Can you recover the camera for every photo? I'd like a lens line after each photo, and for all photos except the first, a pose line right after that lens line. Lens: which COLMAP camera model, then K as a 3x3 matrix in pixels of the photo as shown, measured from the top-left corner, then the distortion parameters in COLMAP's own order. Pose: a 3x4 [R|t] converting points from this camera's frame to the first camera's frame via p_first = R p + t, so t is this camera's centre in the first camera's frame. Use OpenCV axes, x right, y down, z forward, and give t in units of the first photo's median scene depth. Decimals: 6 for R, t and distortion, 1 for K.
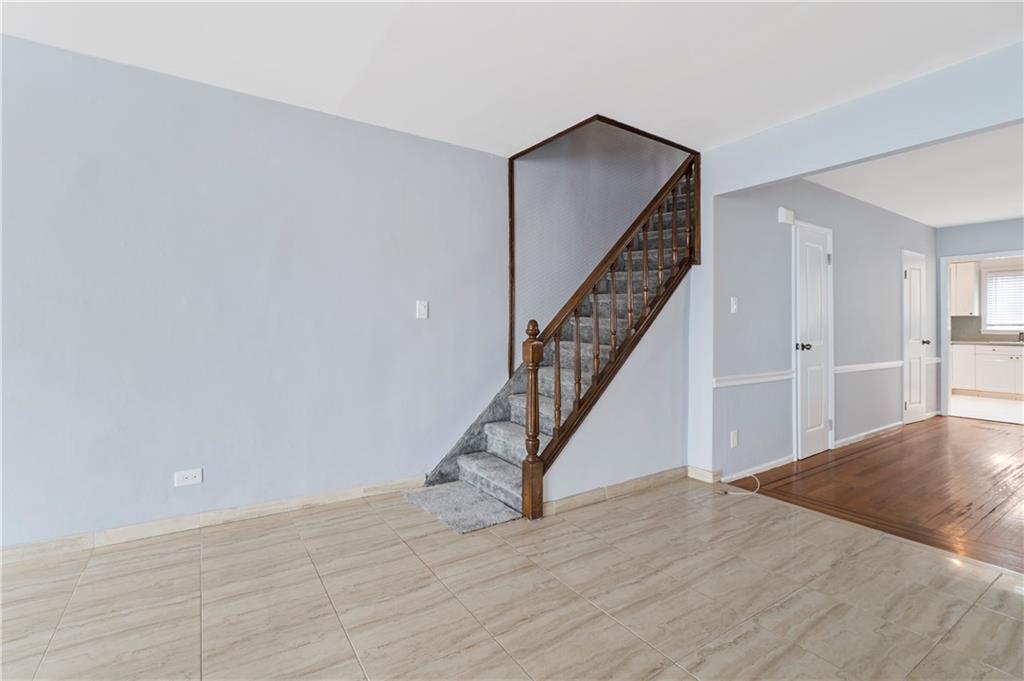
lens RADIAL K [[451.0, 0, 510.1], [0, 451.0, 327.4], [0, 0, 1]] dist [0.001316, 0.000519]
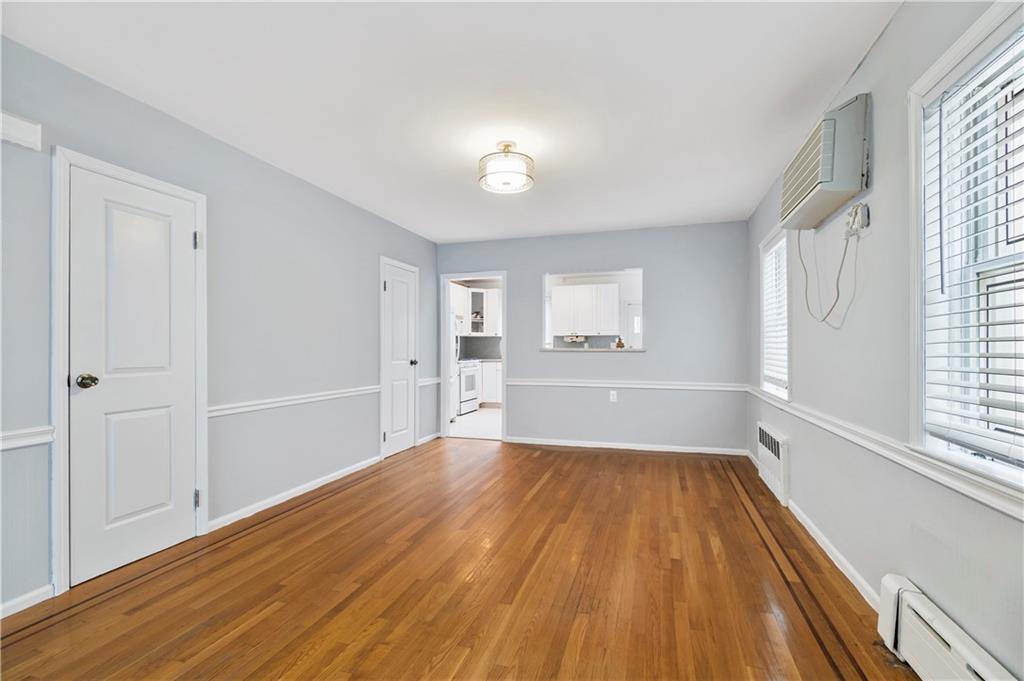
lens RADIAL K [[452.7, 0, 486.0], [0, 452.7, 343.7], [0, 0, 1]] dist [-0.002422, -0.000410]
pose [[0.794760, 0.004364, 0.606908, 0.453869], [-0.001387, 0.999985, -0.005375, -0.000712], [-0.606922, 0.003430, 0.794754, 0.171061]]
